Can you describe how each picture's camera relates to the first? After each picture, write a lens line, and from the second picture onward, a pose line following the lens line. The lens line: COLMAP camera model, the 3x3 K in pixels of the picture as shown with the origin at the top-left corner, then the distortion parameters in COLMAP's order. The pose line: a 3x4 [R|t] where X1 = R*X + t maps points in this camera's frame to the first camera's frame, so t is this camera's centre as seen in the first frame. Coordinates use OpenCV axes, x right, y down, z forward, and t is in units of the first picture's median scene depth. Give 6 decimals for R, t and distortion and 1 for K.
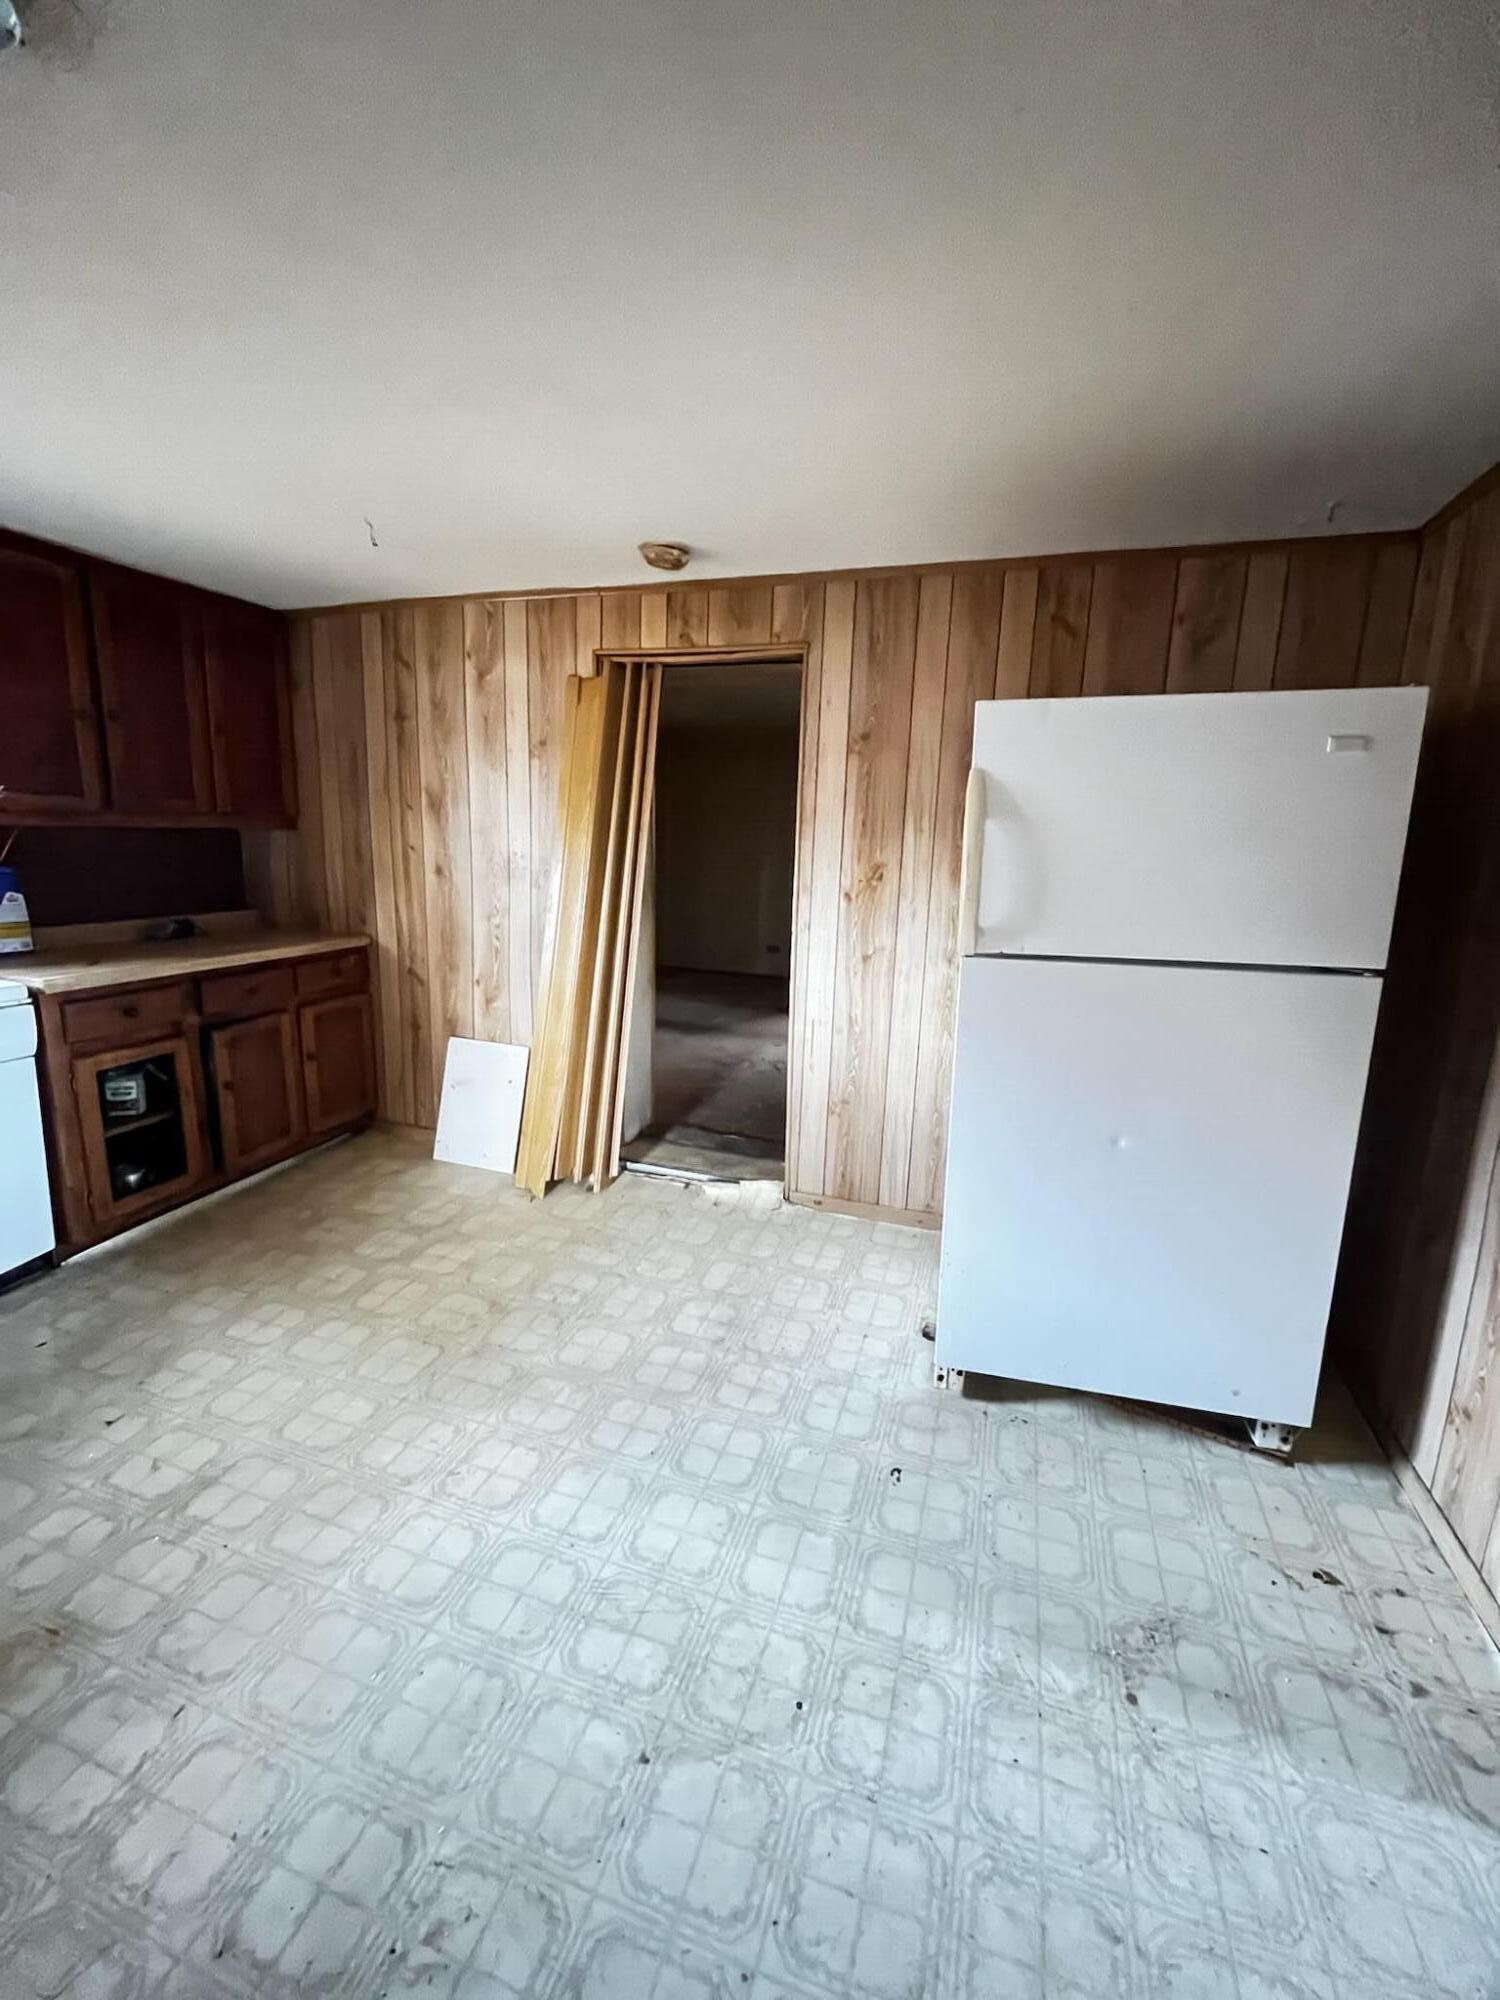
lens RADIAL K [[807.7, 0, 749.4], [0, 807.7, 997.7], [0, 0, 1]] dist [0.000371, -0.001074]
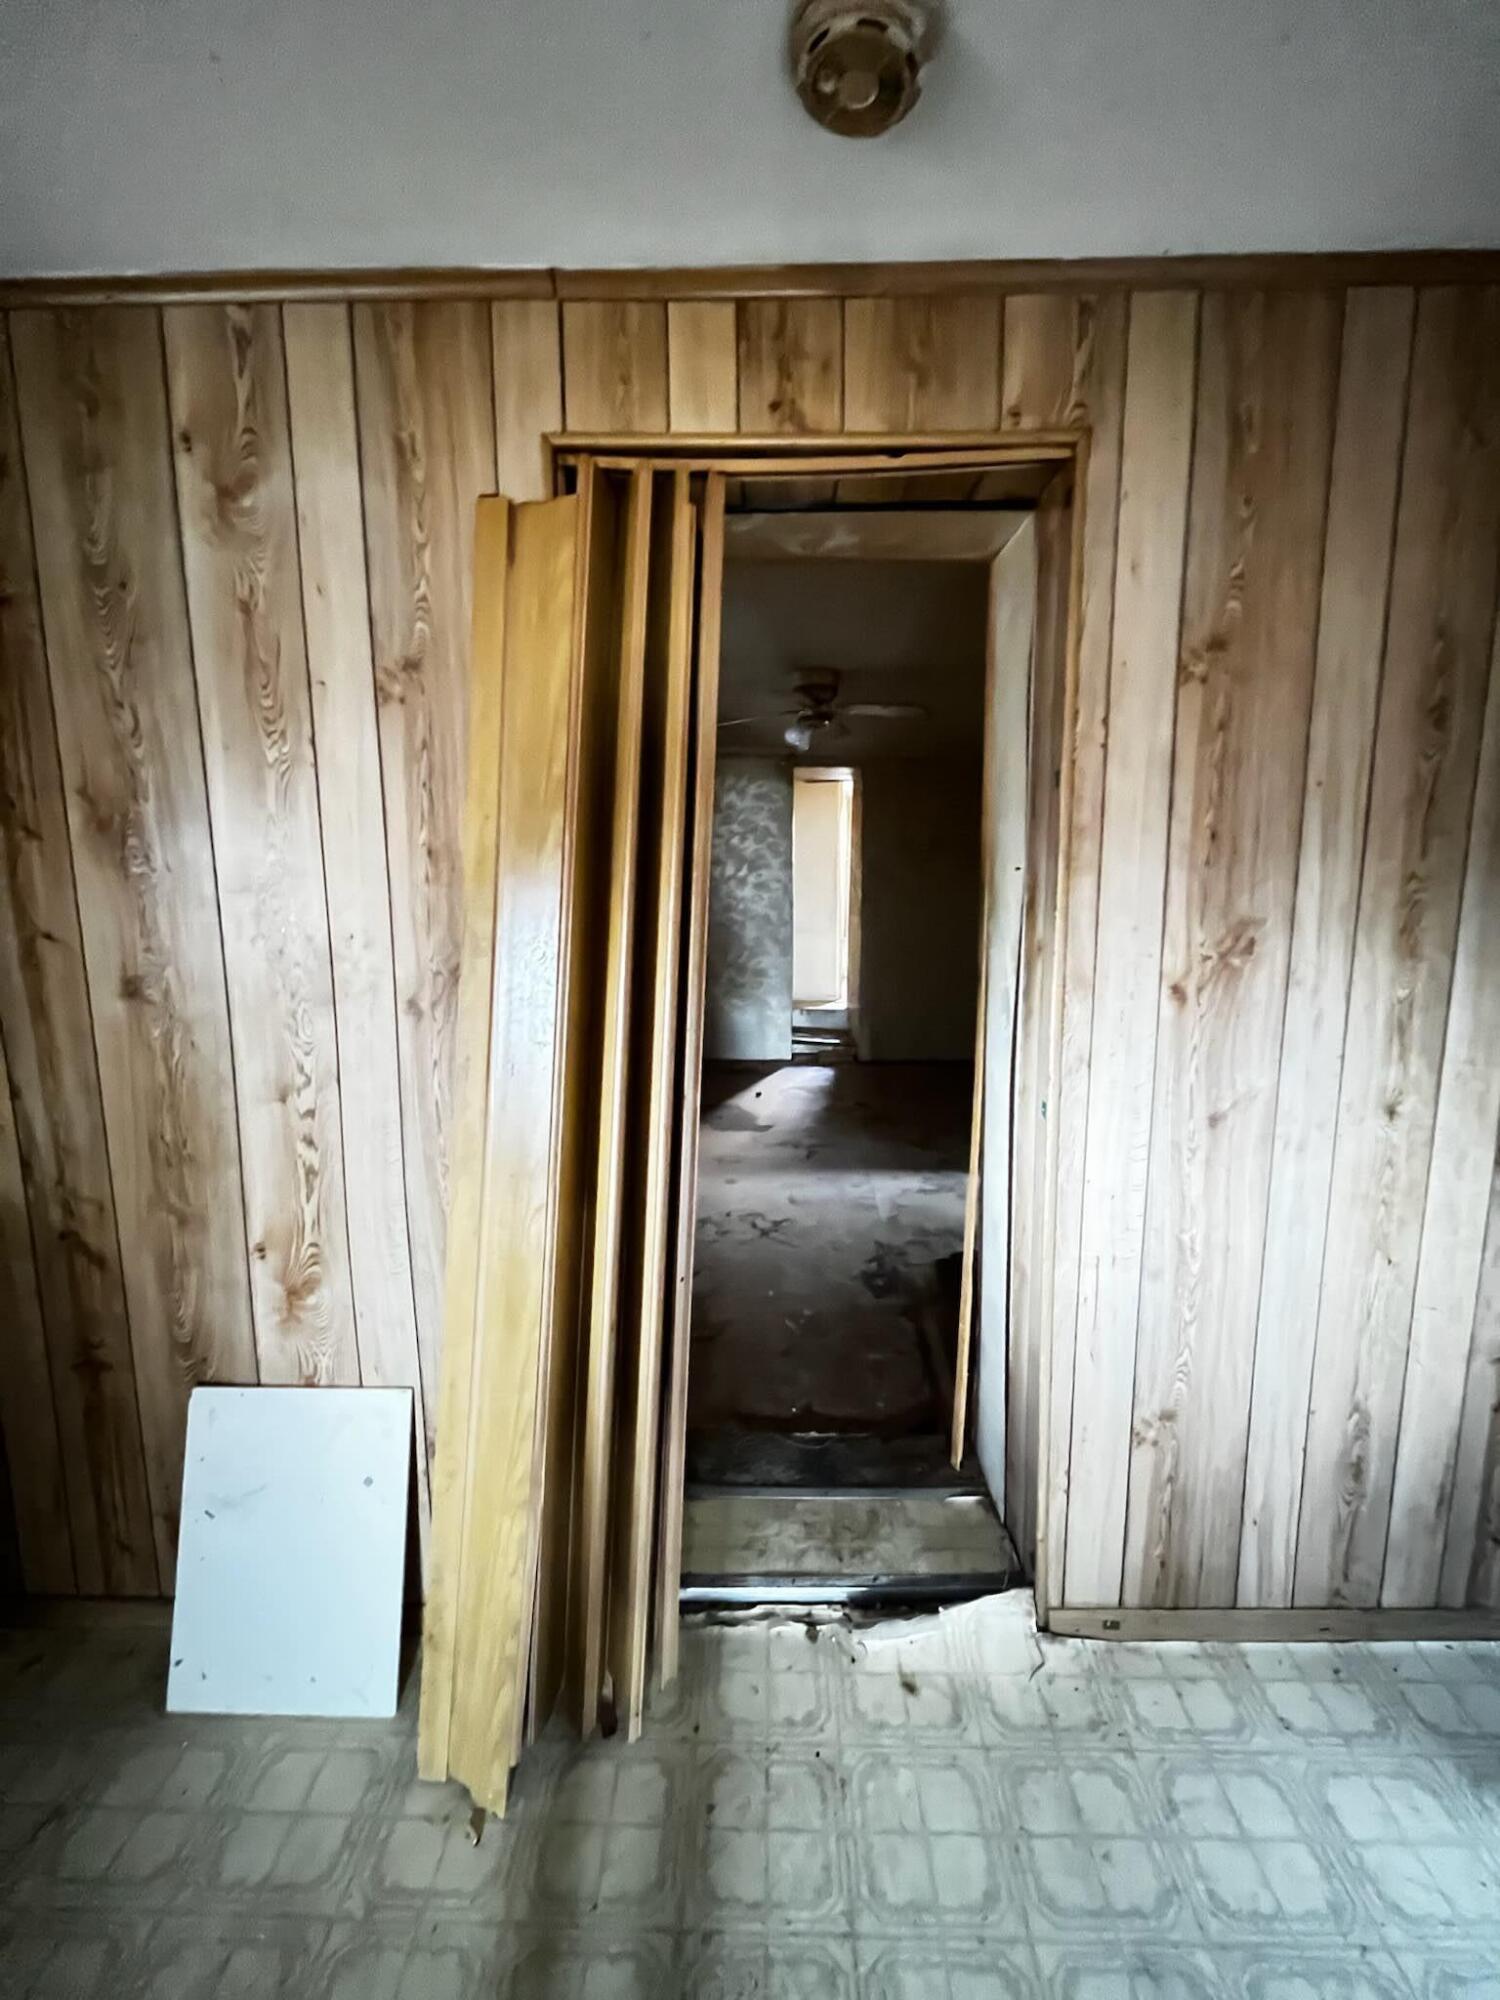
lens RADIAL K [[807.7, 0, 756.8], [0, 807.7, 995.9], [0, 0, 1]] dist [0.000371, -0.001074]
pose [[0.954200, -0.081889, 0.287745, -0.232977], [0.096416, 0.994666, -0.036655, -0.125073], [-0.283209, 0.062719, 0.957005, 0.603654]]
